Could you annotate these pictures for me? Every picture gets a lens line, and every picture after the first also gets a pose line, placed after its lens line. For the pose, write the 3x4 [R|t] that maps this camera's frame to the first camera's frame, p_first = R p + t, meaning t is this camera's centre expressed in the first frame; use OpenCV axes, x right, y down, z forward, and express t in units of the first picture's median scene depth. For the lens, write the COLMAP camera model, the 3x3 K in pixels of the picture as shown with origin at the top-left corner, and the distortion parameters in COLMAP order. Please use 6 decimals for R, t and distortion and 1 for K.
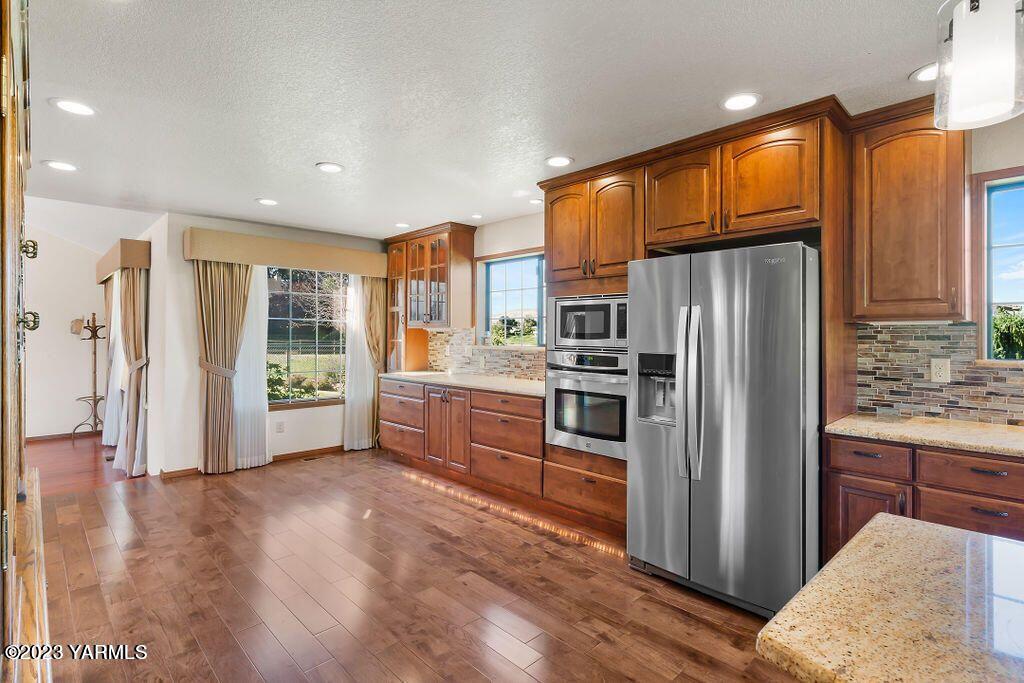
lens RADIAL K [[494.7, 0, 475.7], [0, 494.7, 333.4], [0, 0, 1]] dist [0.001099, 0.001186]
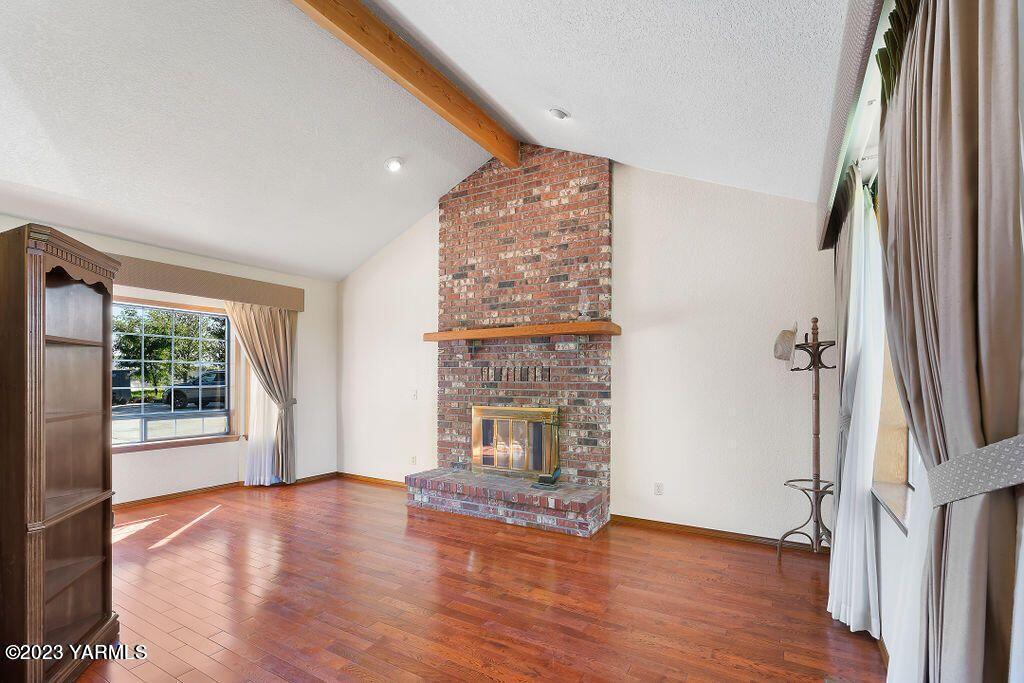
lens RADIAL K [[471.9, 0, 510.8], [0, 471.9, 378.4], [0, 0, 1]] dist [0.003147, 0.000209]
pose [[0.304788, 0.005298, -0.952405, -0.974708], [-0.004687, 0.999981, 0.004063, 0.048249], [0.952409, 0.003226, 0.304807, 1.336909]]
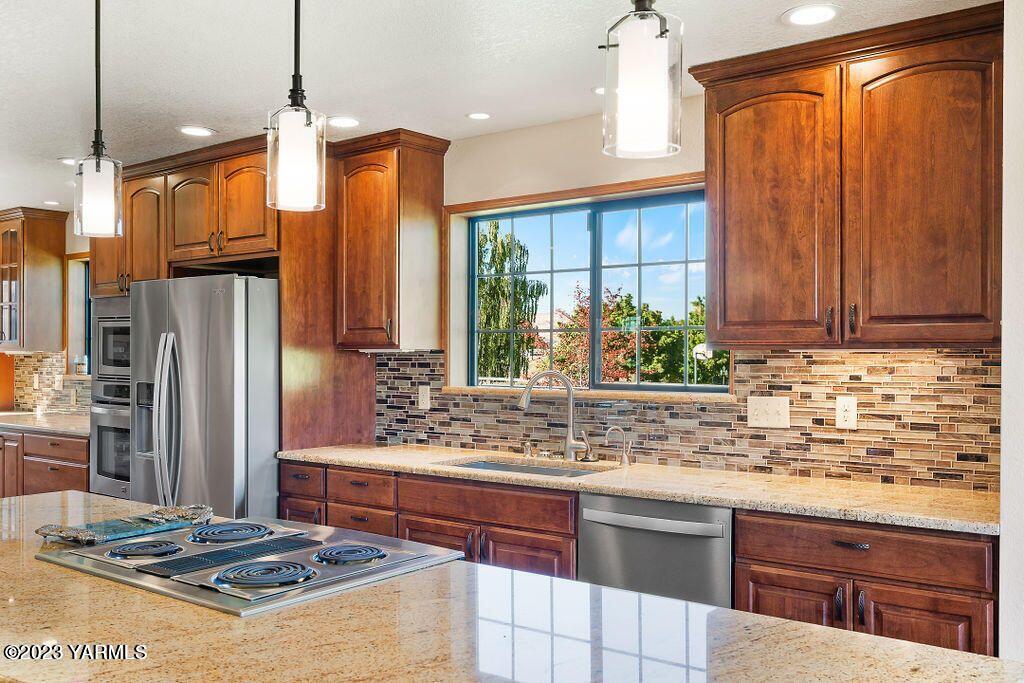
lens RADIAL K [[977.0, 0, 508.5], [0, 977.0, 350.6], [0, 0, 1]] dist [0.024408, 0.000000]
pose [[0.989450, 0.001400, 0.144871, 0.693154], [-0.001086, 0.999997, -0.002251, -0.014132], [-0.144873, 0.002070, 0.989448, -0.843625]]
